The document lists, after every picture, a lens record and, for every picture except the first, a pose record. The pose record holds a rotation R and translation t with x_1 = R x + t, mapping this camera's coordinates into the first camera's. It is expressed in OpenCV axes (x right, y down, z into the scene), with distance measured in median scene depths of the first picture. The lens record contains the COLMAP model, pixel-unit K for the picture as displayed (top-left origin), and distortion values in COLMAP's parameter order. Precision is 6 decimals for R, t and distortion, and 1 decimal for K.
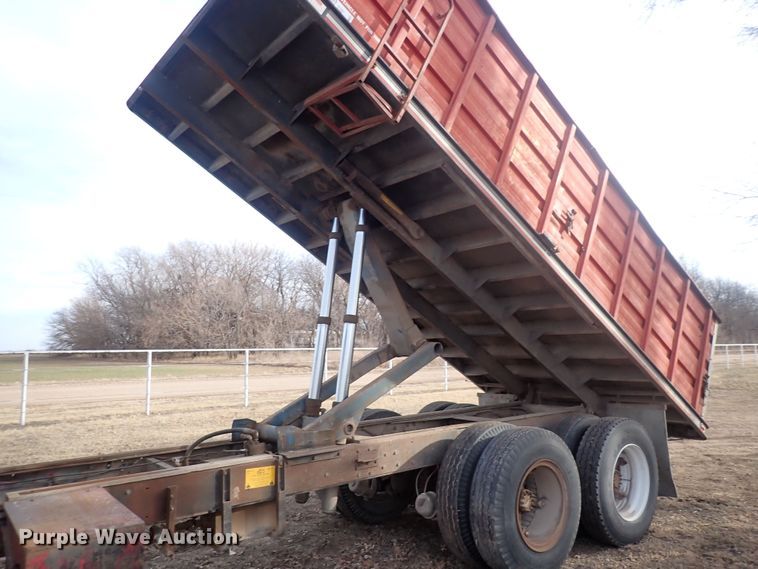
lens RADIAL K [[560.2, 0, 376.2], [0, 560.2, 290.1], [0, 0, 1]] dist [0.002653, -0.001287]
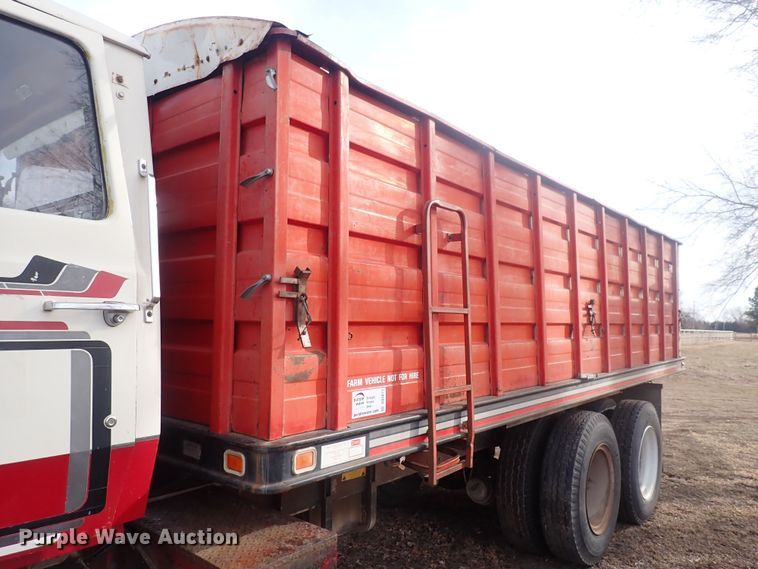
lens RADIAL K [[560.2, 0, 374.2], [0, 560.2, 285.7], [0, 0, 1]] dist [0.002653, -0.001287]
pose [[0.978711, 0.051456, 0.198691, -0.274102], [-0.060172, 0.997461, 0.038078, 0.006616], [-0.196227, -0.049223, 0.979322, 0.098904]]
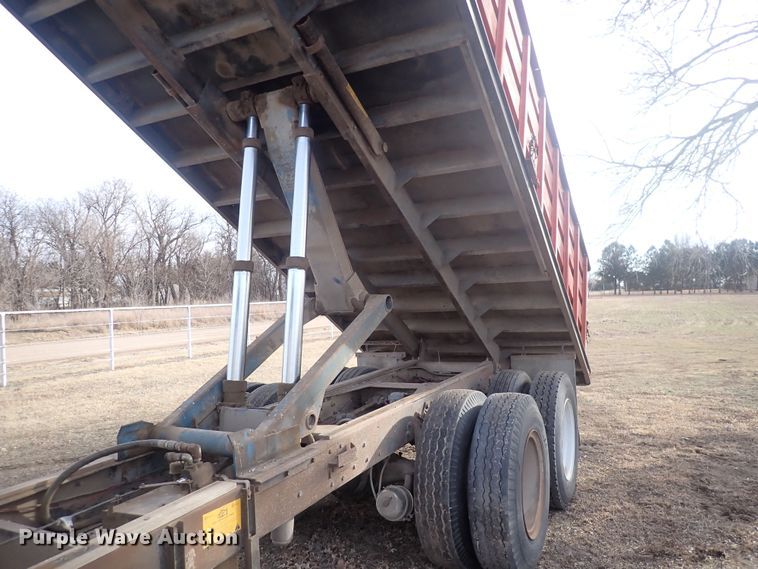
lens RADIAL K [[560.2, 0, 373.6], [0, 560.2, 290.9], [0, 0, 1]] dist [0.002653, -0.001287]
pose [[0.915983, -0.019491, 0.400744, -0.219269], [-0.012978, 0.996857, 0.078150, 0.028085], [-0.401008, -0.076785, 0.912851, 0.302466]]
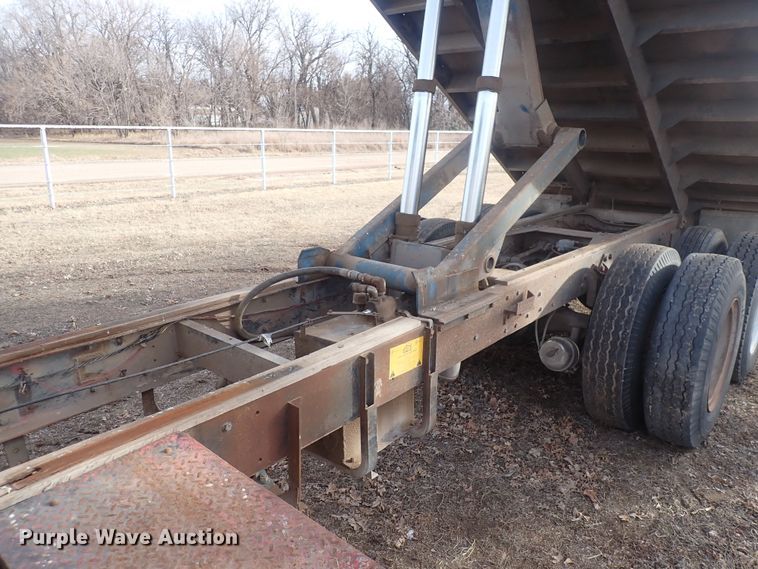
lens RADIAL K [[560.2, 0, 373.1], [0, 560.2, 291.9], [0, 0, 1]] dist [0.002653, -0.001287]
pose [[0.984699, -0.023652, 0.172653, -0.255598], [-0.042820, 0.927534, 0.371278, 0.037050], [-0.168923, -0.372990, 0.912329, 0.363791]]
